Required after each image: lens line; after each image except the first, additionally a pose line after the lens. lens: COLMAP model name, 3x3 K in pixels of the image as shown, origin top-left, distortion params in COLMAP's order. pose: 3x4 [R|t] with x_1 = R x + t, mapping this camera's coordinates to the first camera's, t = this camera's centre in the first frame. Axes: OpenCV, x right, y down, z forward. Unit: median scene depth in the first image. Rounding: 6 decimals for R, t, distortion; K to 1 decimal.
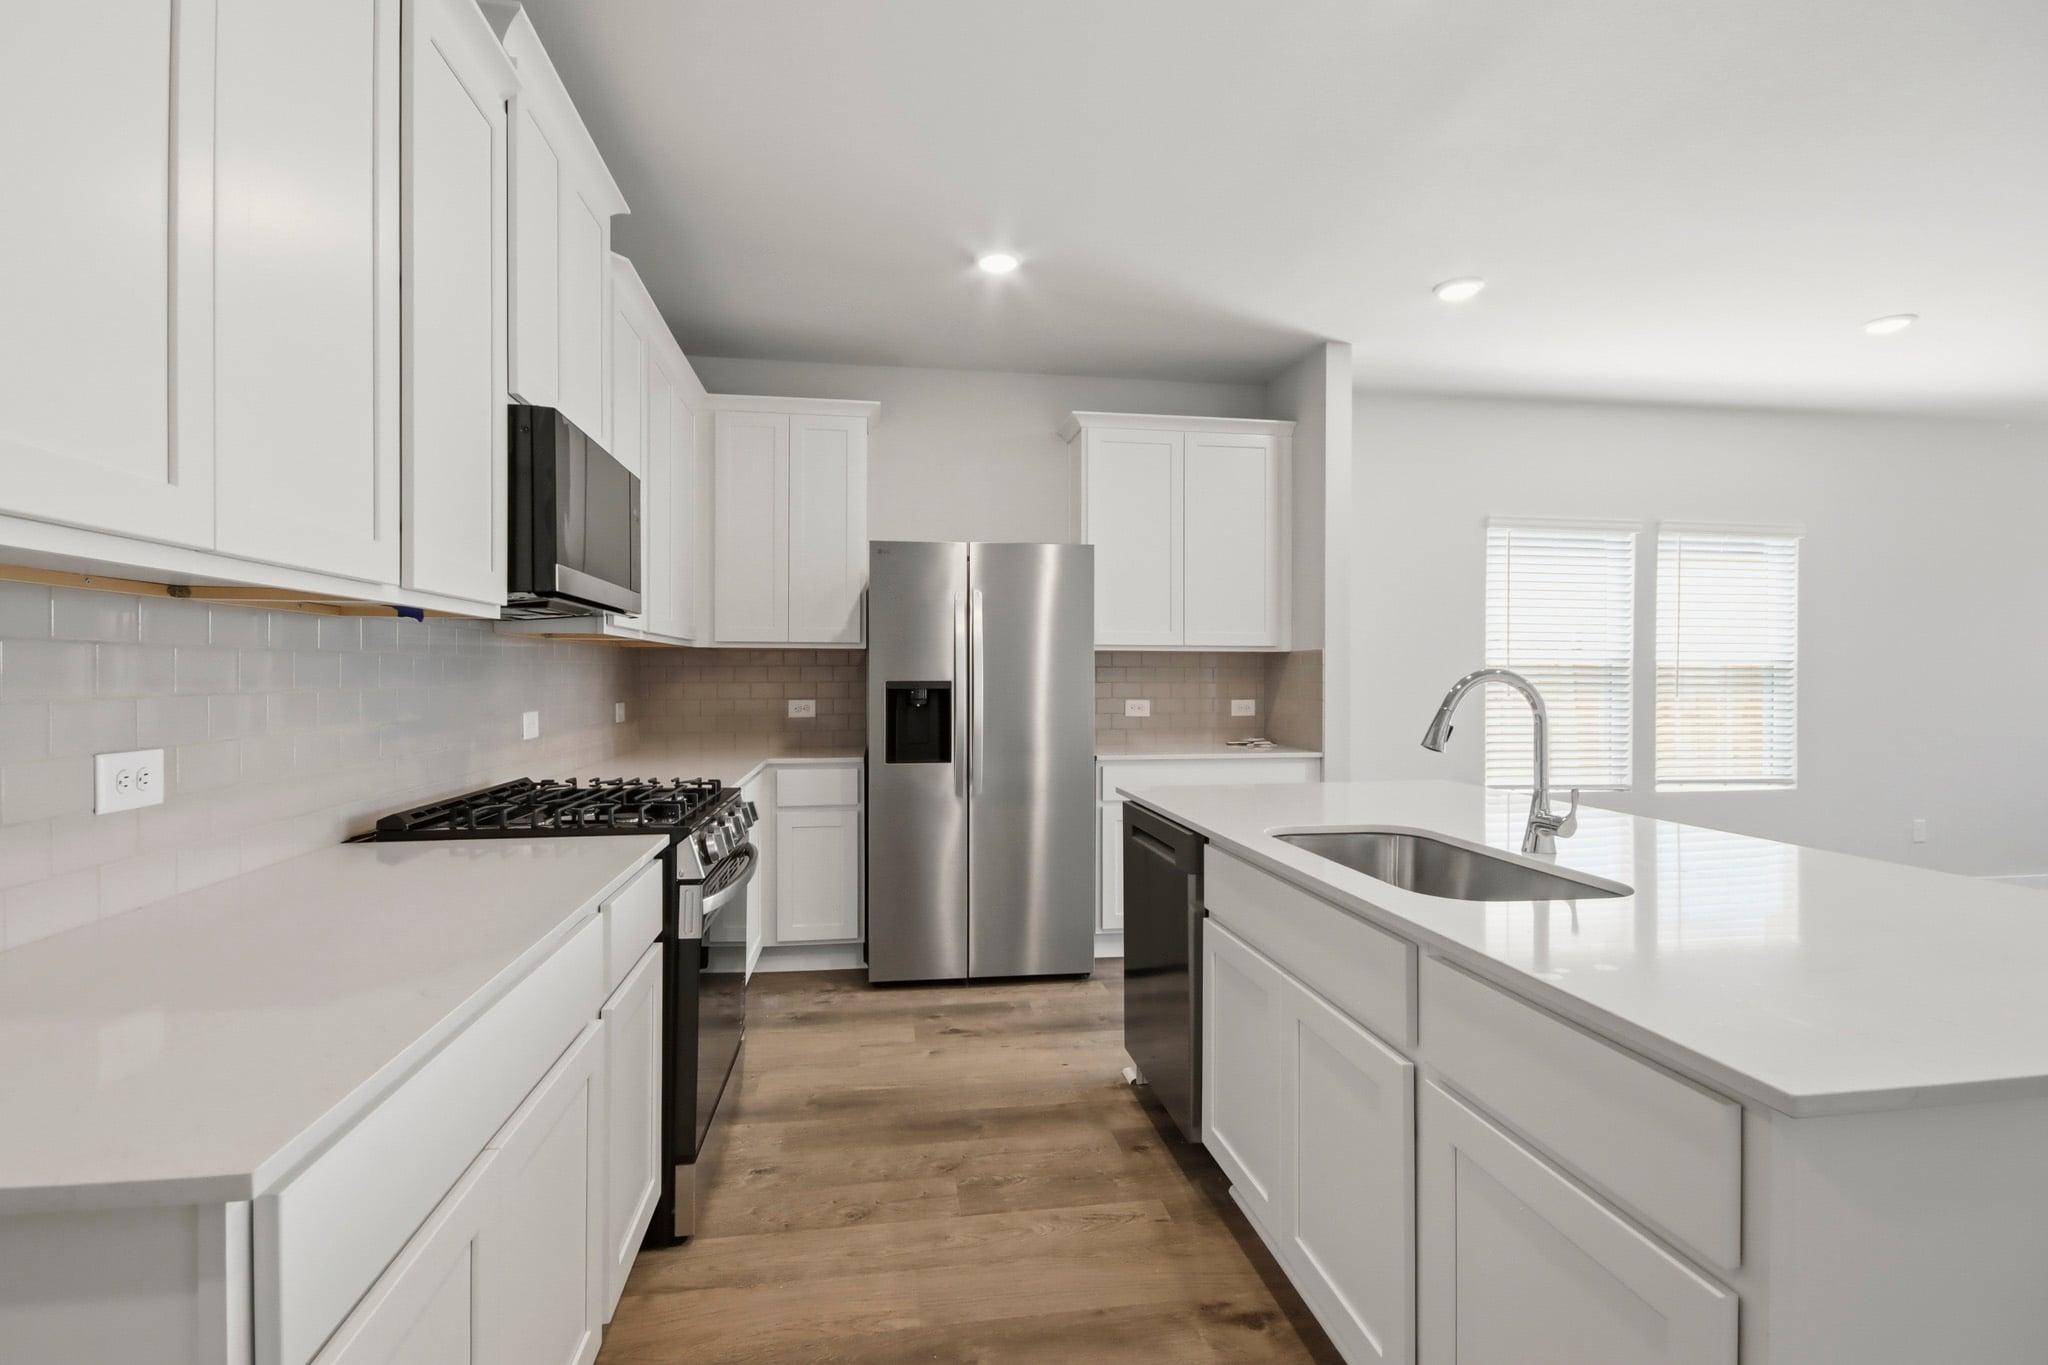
lens RADIAL K [[928.5, 0, 1024.0], [0, 928.5, 682.5], [0, 0, 1]] dist [-0.013203, -0.001274]
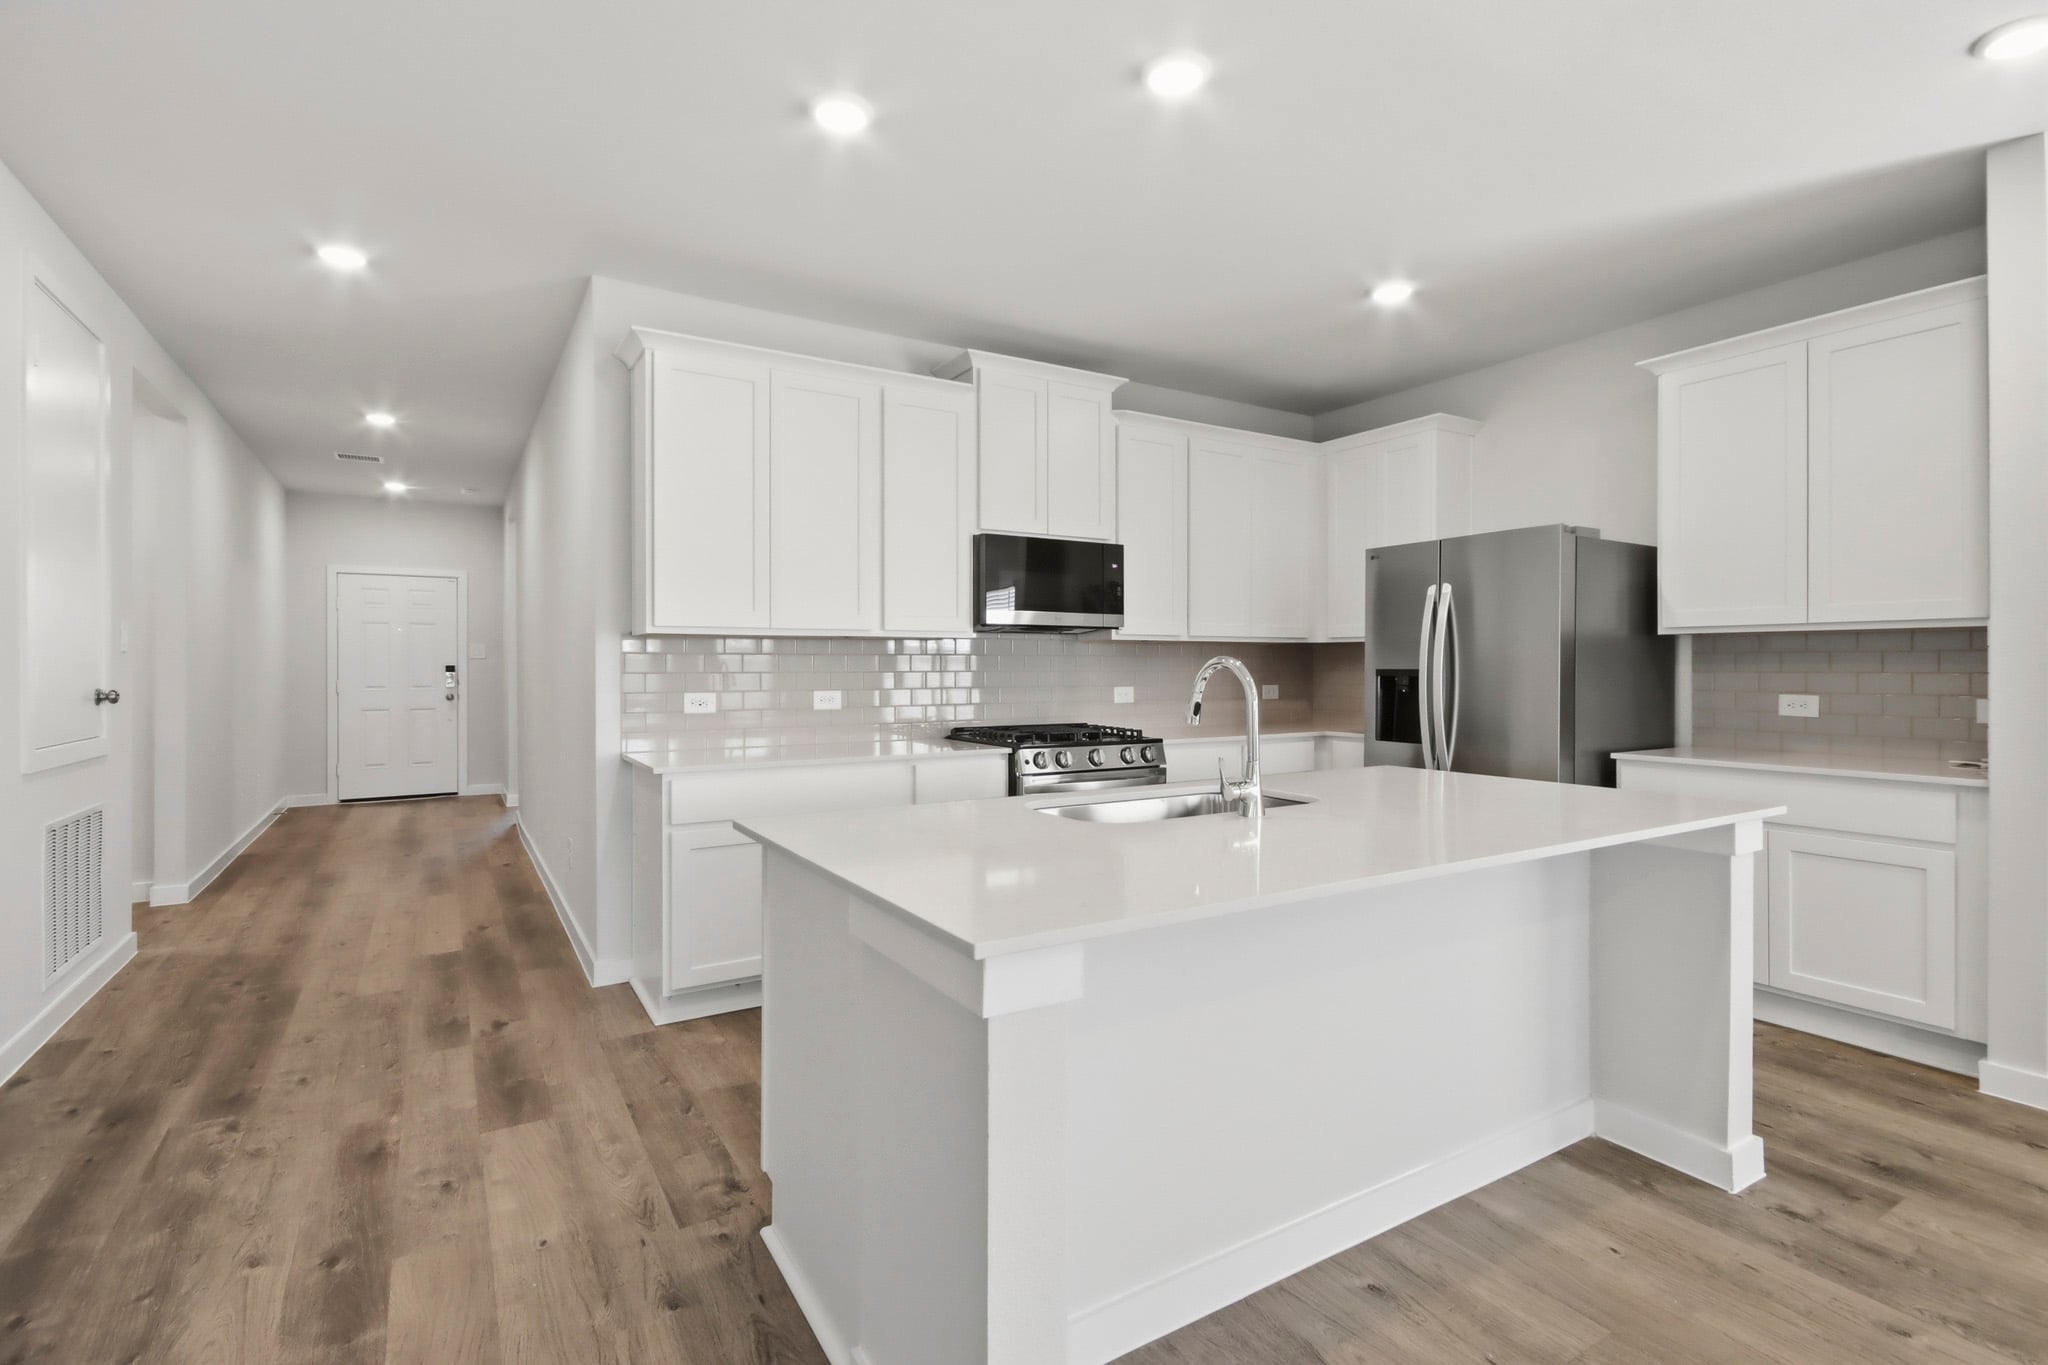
lens RADIAL K [[951.2, 0, 1025.6], [0, 951.2, 676.2], [0, 0, 1]] dist [0.014717, 0.000118]
pose [[0.396753, 0.007319, -0.917896, 0.597546], [-0.004107, 0.999972, 0.006198, 0.001097], [0.917916, 0.001311, 0.396772, 0.097011]]
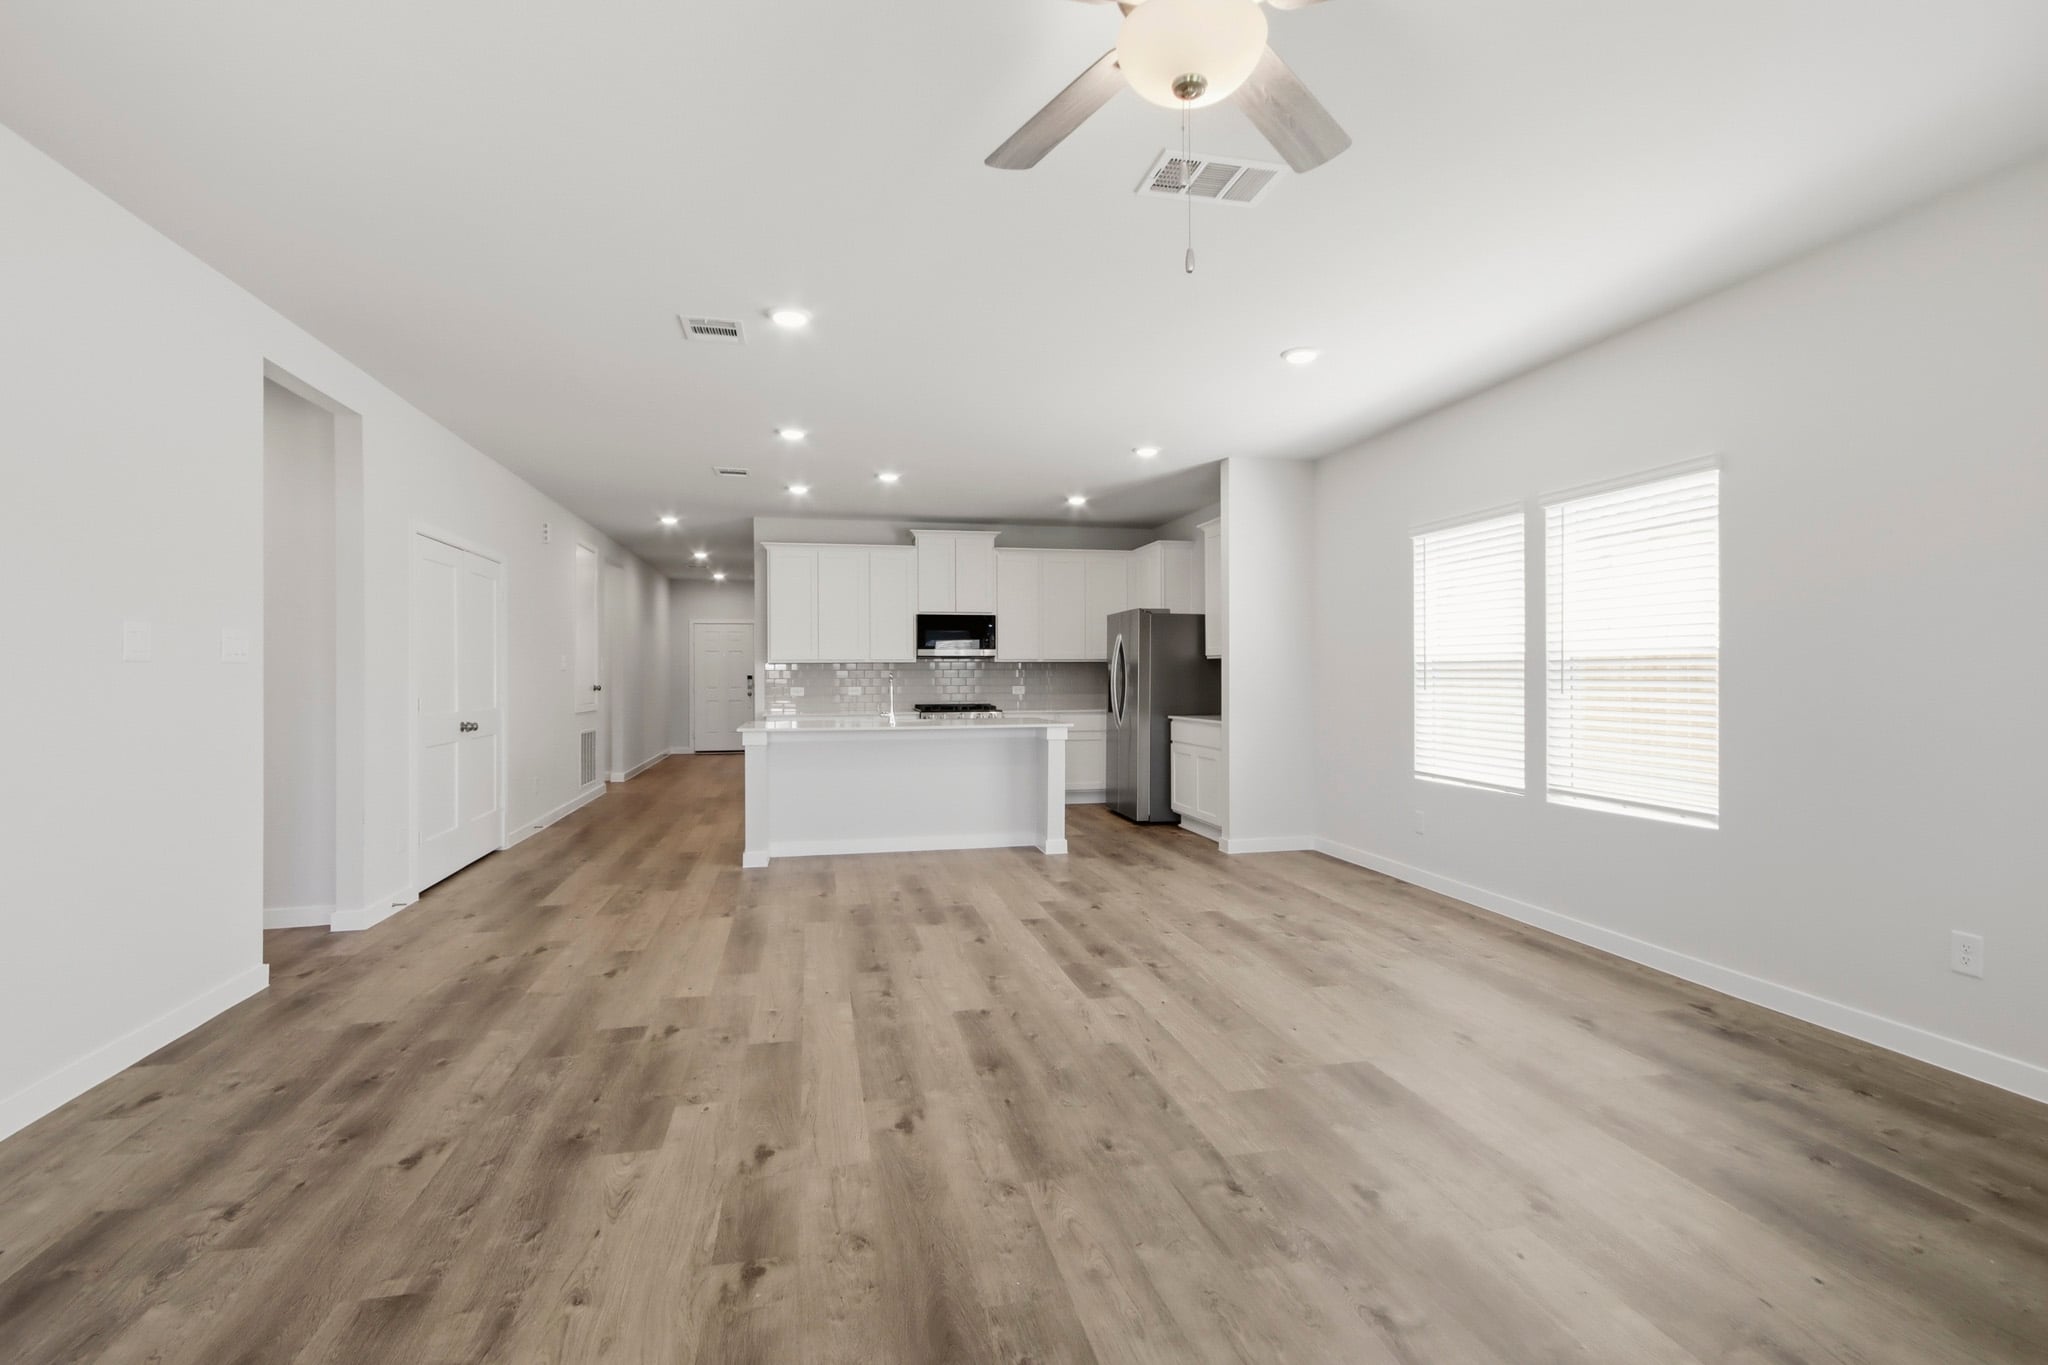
lens RADIAL K [[928.5, 0, 1024.0], [0, 928.5, 682.5], [0, 0, 1]] dist [-0.013203, -0.001274]
pose [[0.089418, 0.004855, -0.995982, 1.653102], [-0.001844, 0.999987, 0.004709, 0.001750], [0.995993, 0.001416, 0.089425, 0.460776]]
